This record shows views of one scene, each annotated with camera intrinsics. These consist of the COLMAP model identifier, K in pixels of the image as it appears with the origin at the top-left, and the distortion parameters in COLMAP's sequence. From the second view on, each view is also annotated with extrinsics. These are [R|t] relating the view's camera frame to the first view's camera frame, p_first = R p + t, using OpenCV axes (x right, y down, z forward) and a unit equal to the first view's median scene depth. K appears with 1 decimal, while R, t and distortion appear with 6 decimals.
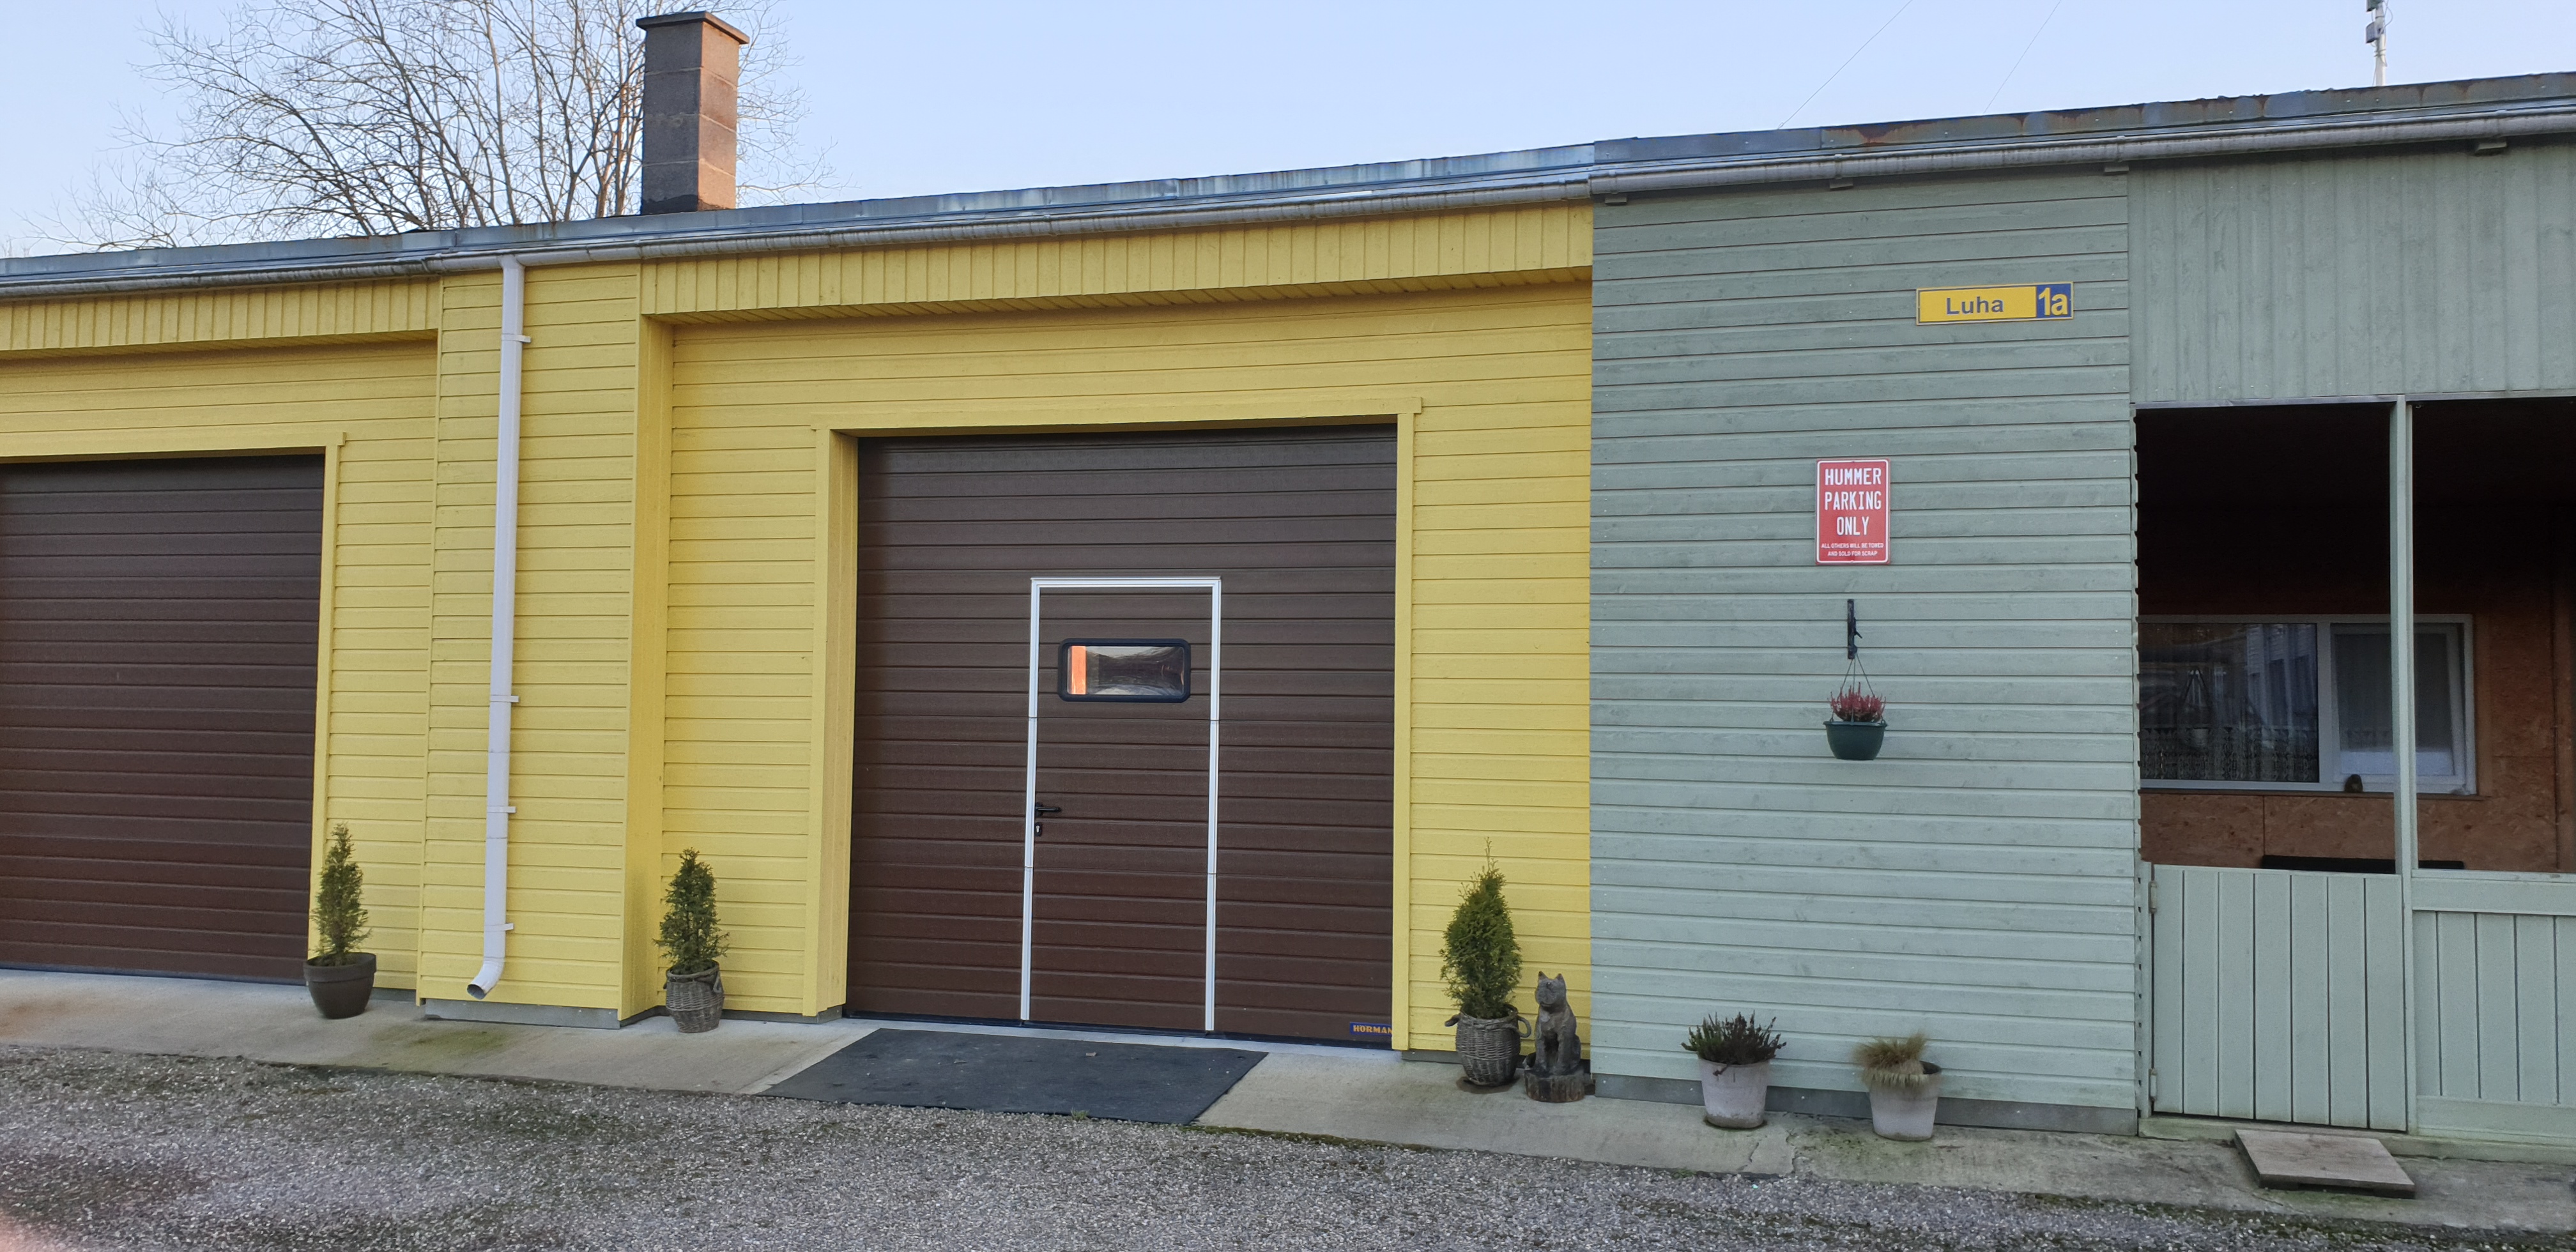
lens RADIAL K [[1995.5, 0, 1270.9], [0, 1995.5, 606.2], [0, 0, 1]] dist [0.024693, -0.020338]
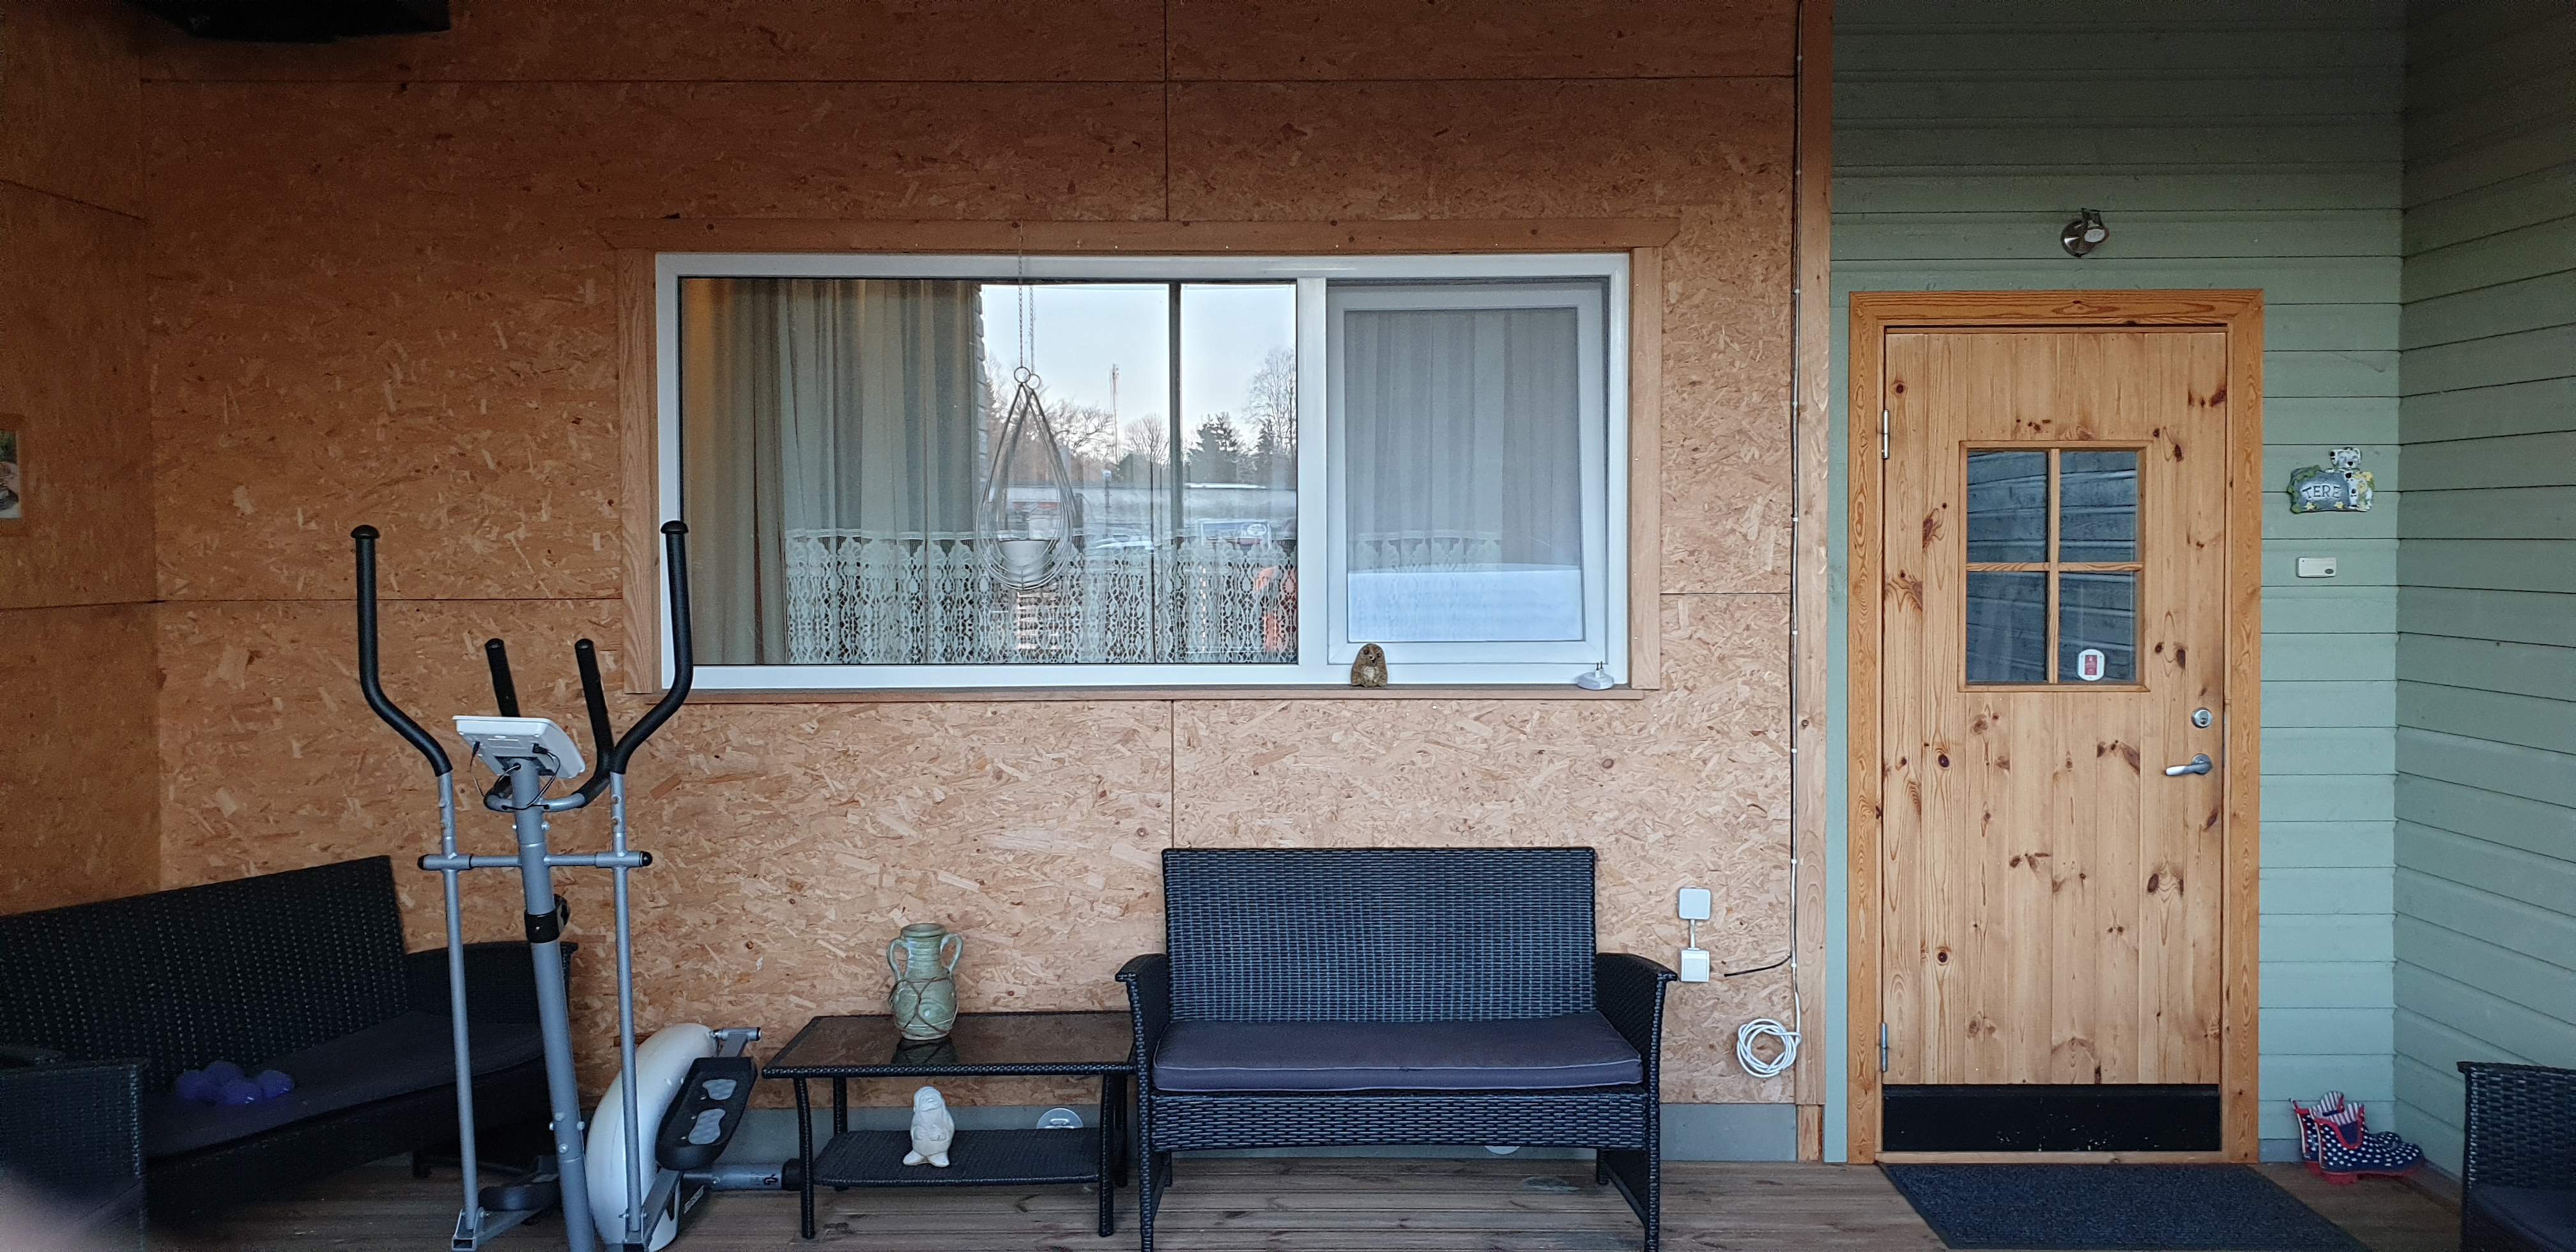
lens RADIAL K [[1995.5, 0, 1286.2], [0, 1995.5, 628.7], [0, 0, 1]] dist [0.024693, -0.020338]
pose [[0.948146, -0.014218, 0.317518, 0.525745], [-0.009266, 0.997338, 0.072326, 0.068248], [-0.317701, -0.071518, 0.945490, 0.825706]]
